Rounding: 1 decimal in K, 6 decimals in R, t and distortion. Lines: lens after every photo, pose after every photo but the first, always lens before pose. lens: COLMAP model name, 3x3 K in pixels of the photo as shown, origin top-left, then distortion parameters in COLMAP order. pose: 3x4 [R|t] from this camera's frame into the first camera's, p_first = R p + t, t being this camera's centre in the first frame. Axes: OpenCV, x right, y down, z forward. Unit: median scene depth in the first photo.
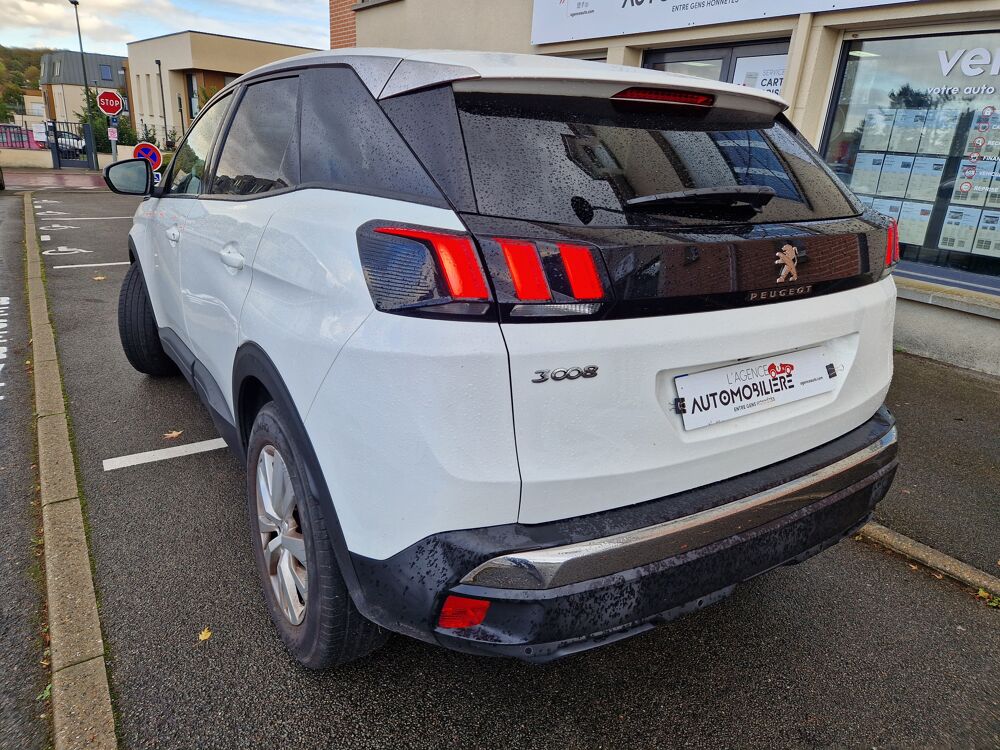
lens RADIAL K [[668.2, 0, 500.0], [0, 668.2, 375.0], [0, 0, 1]] dist [0.078425, -0.075562]
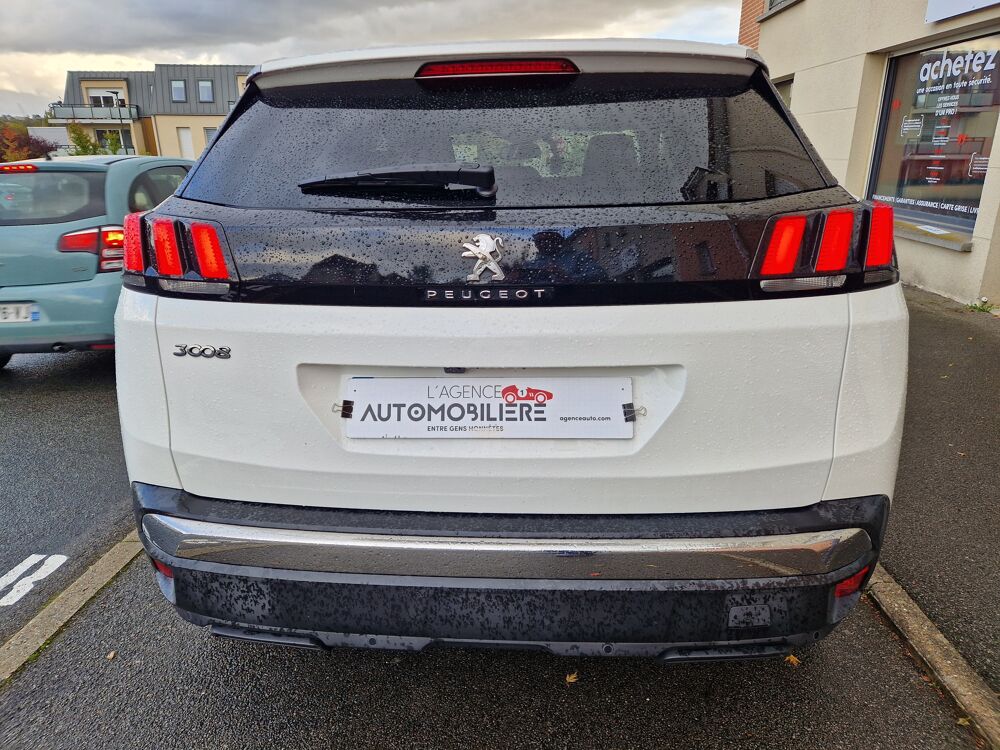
lens RADIAL K [[668.2, 0, 500.0], [0, 668.2, 375.0], [0, 0, 1]] dist [0.078425, -0.075562]
pose [[0.796454, 0.130578, -0.590432, 0.892758], [-0.147519, 0.988863, 0.019701, -0.044188], [0.586429, 0.071409, 0.806847, 0.366738]]
